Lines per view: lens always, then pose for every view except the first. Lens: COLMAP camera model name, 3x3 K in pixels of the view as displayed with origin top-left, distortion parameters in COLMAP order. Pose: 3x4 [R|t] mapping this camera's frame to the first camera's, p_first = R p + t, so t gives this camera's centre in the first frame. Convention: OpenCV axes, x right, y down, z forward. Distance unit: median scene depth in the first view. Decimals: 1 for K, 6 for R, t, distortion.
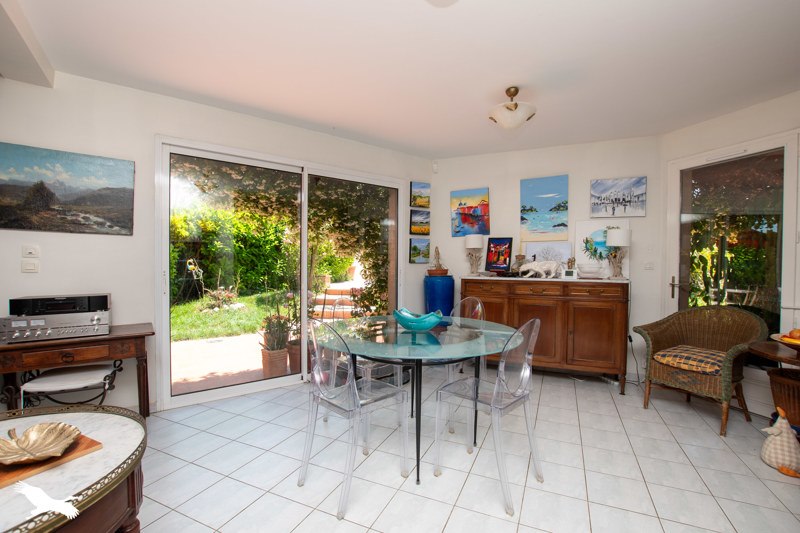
lens RADIAL K [[356.6, 0, 395.4], [0, 356.6, 268.9], [0, 0, 1]] dist [-0.004557, -0.001124]
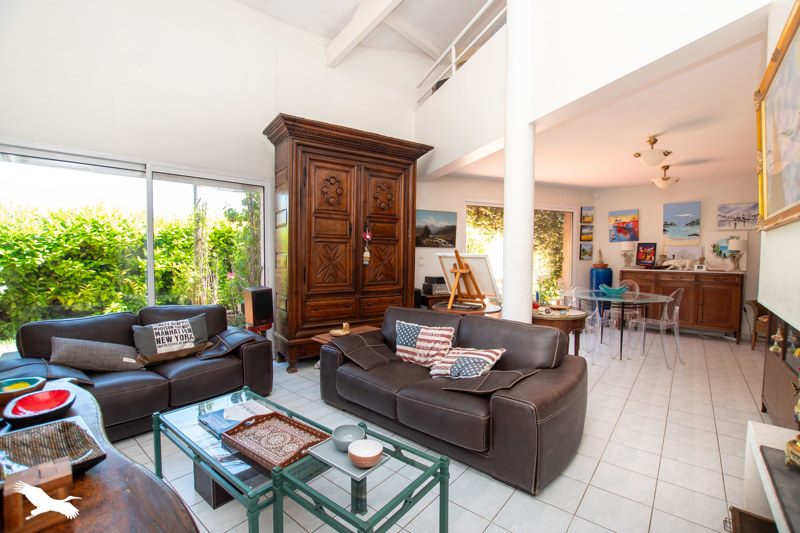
lens RADIAL K [[356.6, 0, 405.0], [0, 356.6, 266.0], [0, 0, 1]] dist [-0.004557, -0.001124]
pose [[0.967413, 0.005725, -0.253138, -0.323674], [-0.001988, 0.999885, 0.015018, -0.011860], [0.253195, -0.014025, 0.967314, -0.732568]]
